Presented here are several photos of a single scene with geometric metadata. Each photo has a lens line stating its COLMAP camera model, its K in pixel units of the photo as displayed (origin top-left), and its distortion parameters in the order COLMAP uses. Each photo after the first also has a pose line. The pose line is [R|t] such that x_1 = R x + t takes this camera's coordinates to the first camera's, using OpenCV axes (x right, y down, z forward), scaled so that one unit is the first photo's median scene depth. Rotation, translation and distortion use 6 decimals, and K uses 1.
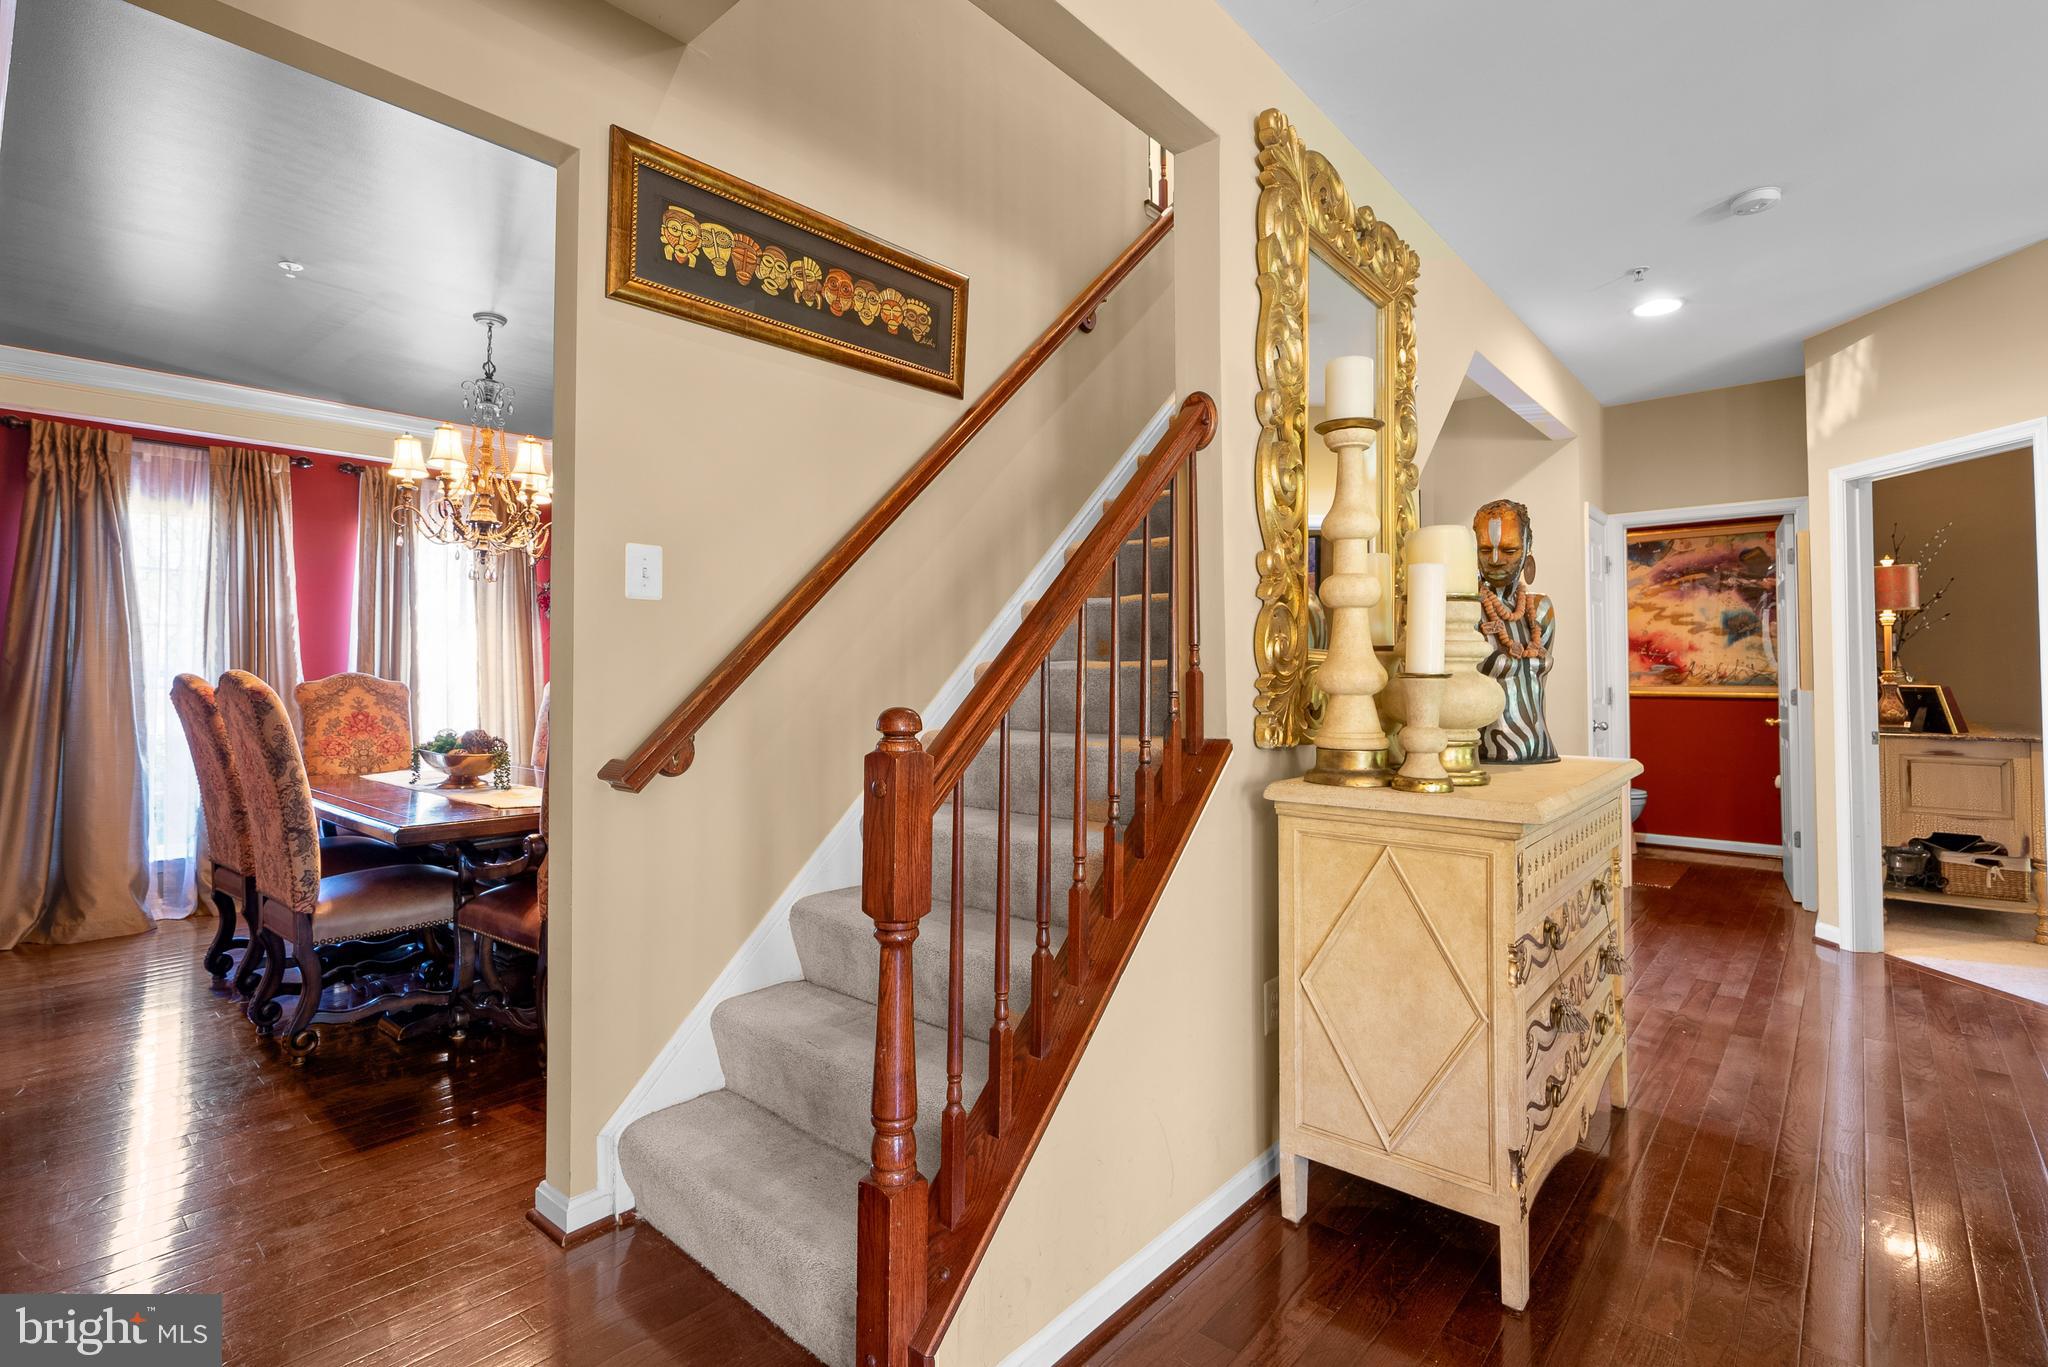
lens RADIAL K [[955.5, 0, 999.2], [0, 955.5, 662.2], [0, 0, 1]] dist [-0.002616, -0.000722]
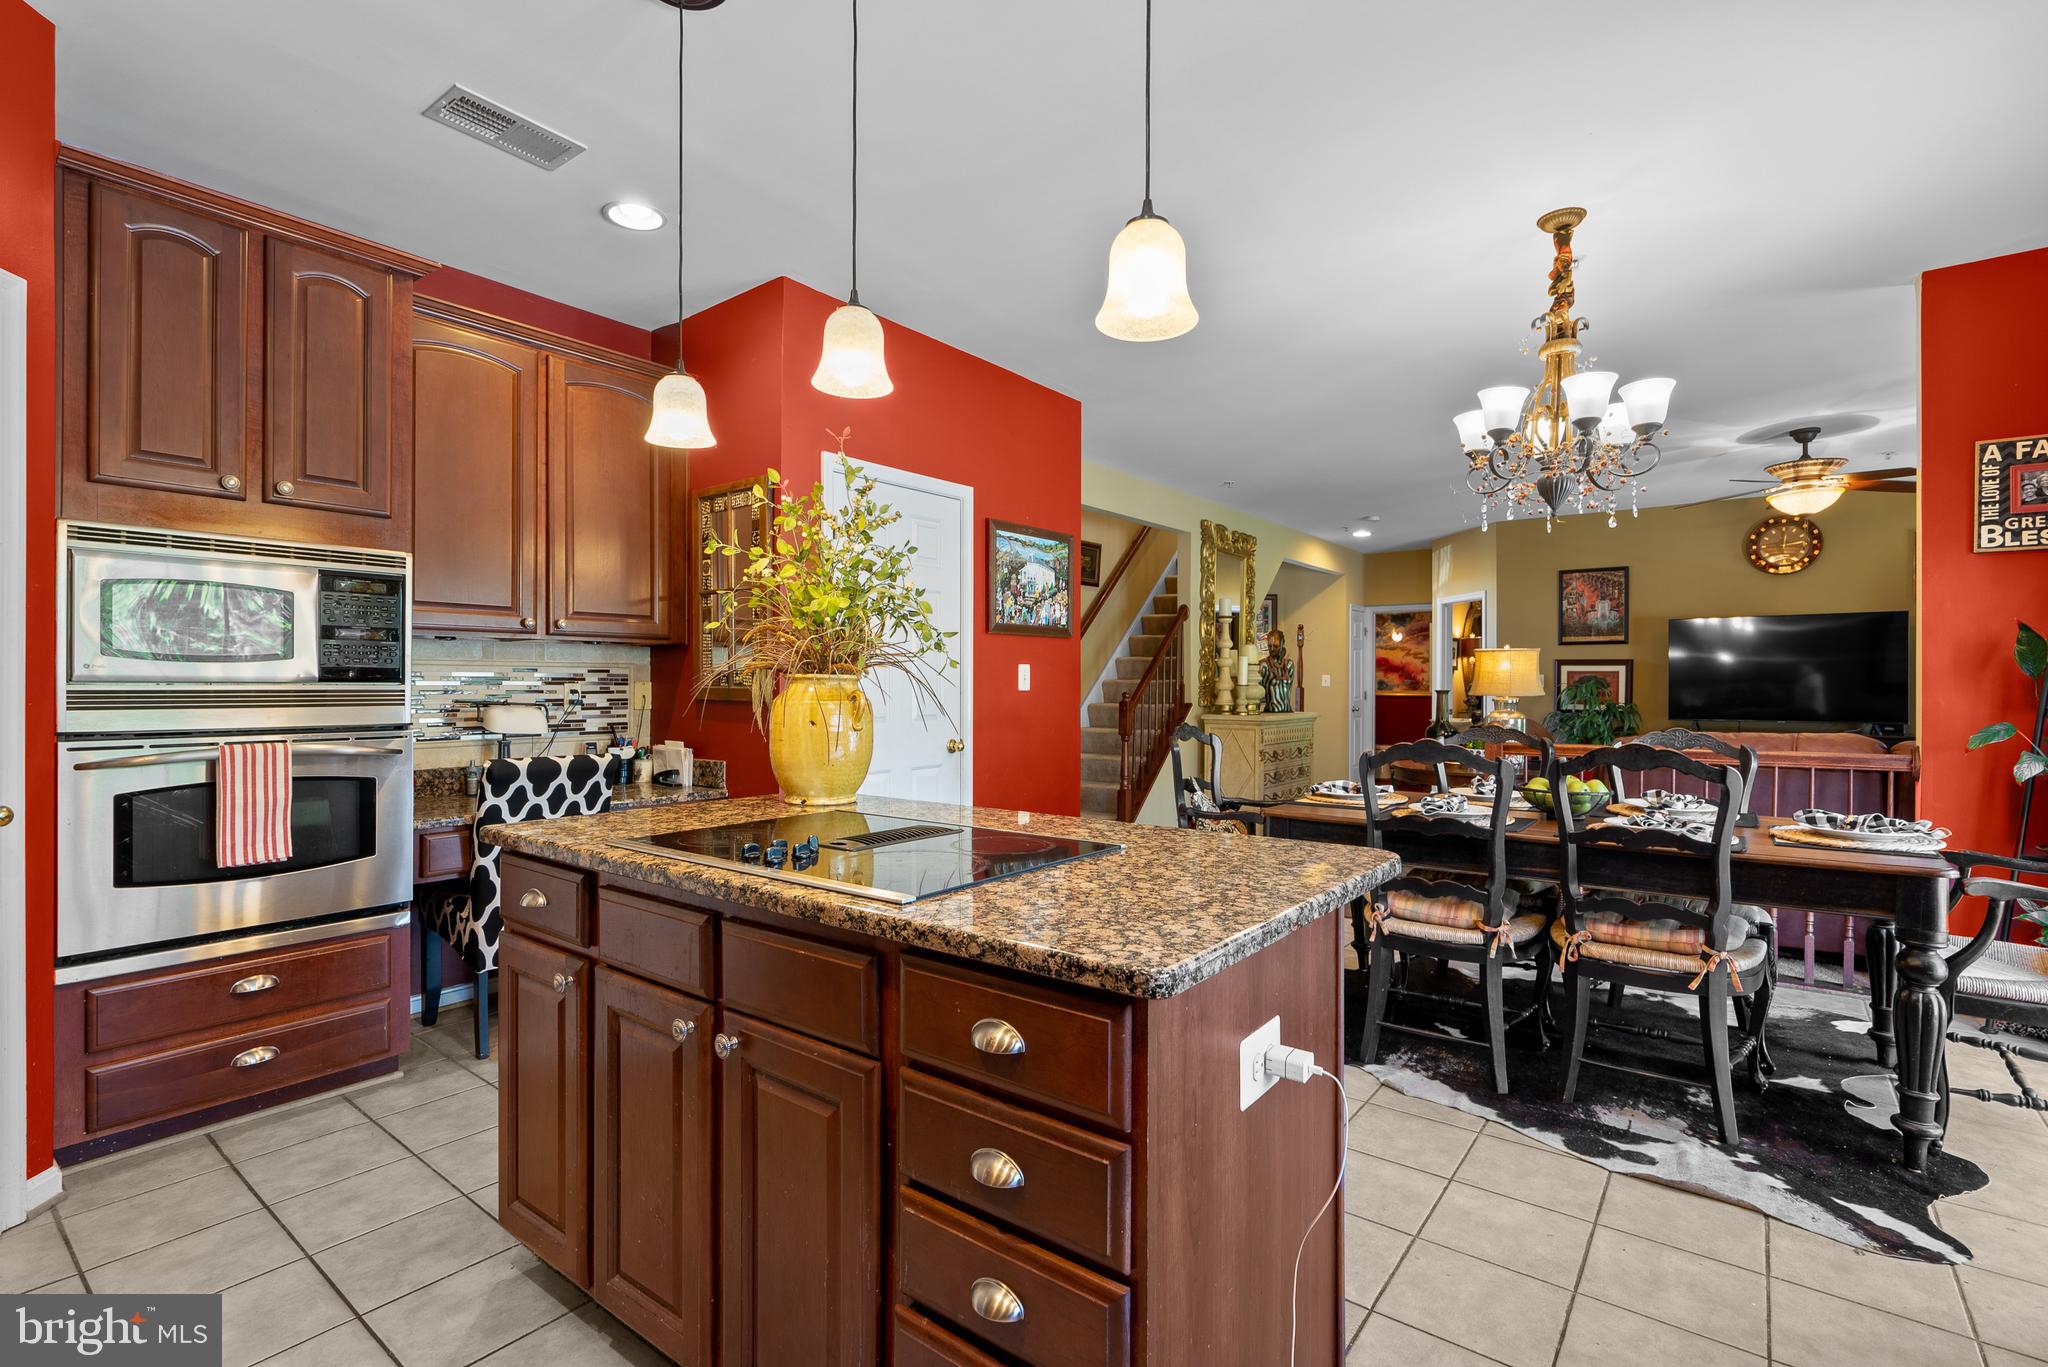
lens RADIAL K [[935.8, 0, 1026.0], [0, 935.8, 695.3], [0, 0, 1]] dist [-0.002906, -0.000074]
pose [[0.996728, 0.003456, 0.080755, -0.305223], [-0.005712, 0.999600, 0.027716, -0.018934], [-0.080627, -0.028086, 0.996349, -1.127652]]
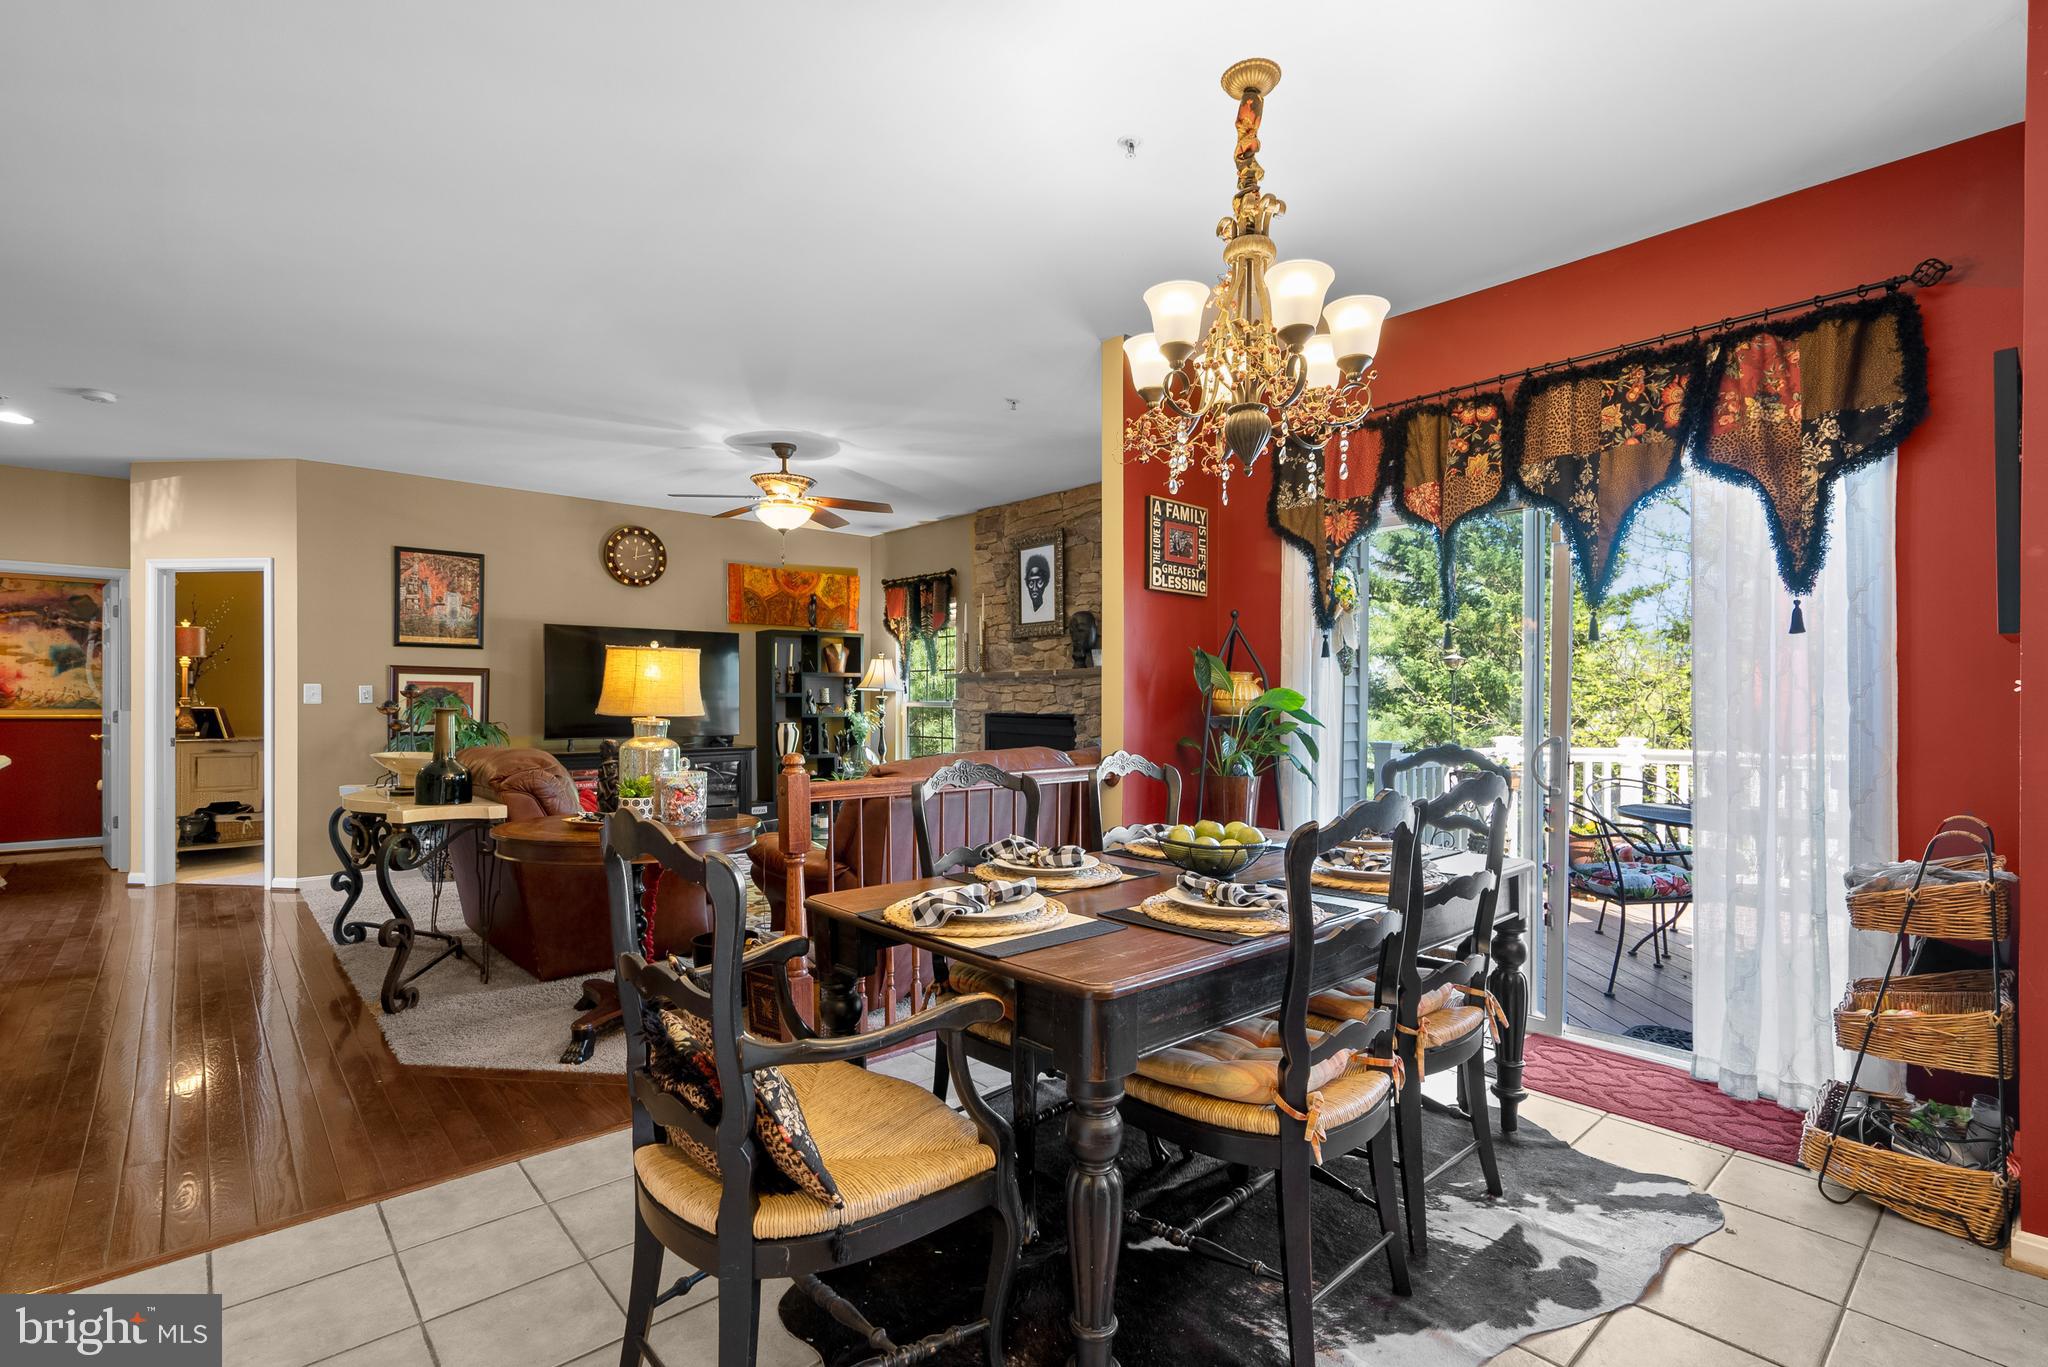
lens RADIAL K [[935.8, 0, 1026.0], [0, 935.8, 695.3], [0, 0, 1]] dist [-0.002906, -0.000074]
pose [[0.101274, 0.009159, 0.994816, -0.379126], [-0.017484, 0.999820, -0.007425, -0.006813], [-0.994705, -0.016641, 0.101416, -0.450034]]
